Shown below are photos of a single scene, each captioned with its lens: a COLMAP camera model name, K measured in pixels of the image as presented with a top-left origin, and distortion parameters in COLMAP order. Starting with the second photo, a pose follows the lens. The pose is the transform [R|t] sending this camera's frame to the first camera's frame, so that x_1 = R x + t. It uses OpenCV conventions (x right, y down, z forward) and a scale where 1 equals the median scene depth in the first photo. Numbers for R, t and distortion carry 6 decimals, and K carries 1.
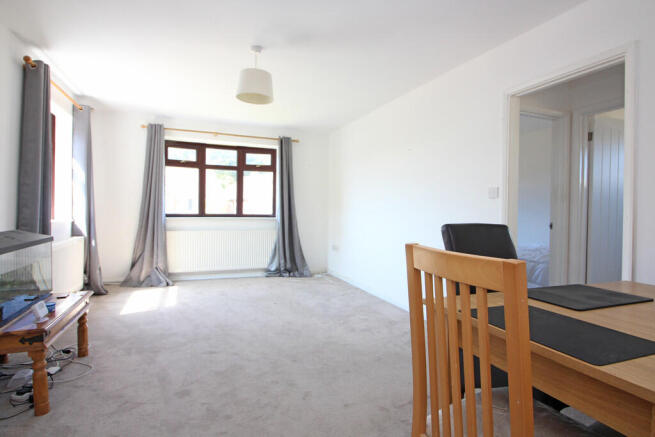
lens RADIAL K [[346.8, 0, 329.0], [0, 346.8, 214.1], [0, 0, 1]] dist [0.001383, -0.000163]
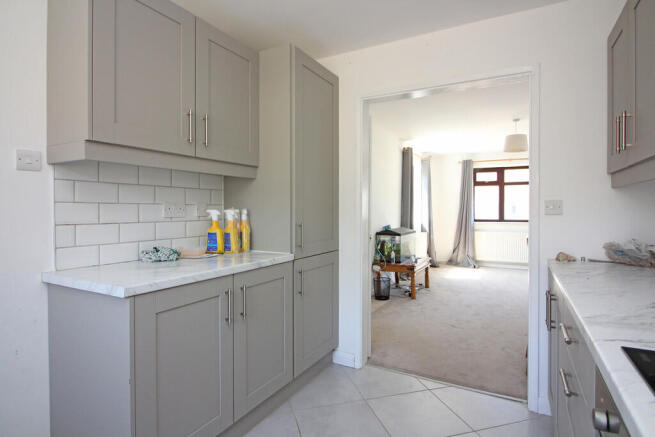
lens RADIAL K [[346.8, 0, 329.0], [0, 346.8, 214.1], [0, 0, 1]] dist [0.001383, -0.000163]
pose [[0.630197, -0.011187, -0.776355, 0.292347], [0.000381, 0.999901, -0.014099, -0.003140], [0.776435, 0.008589, 0.630138, -0.416996]]
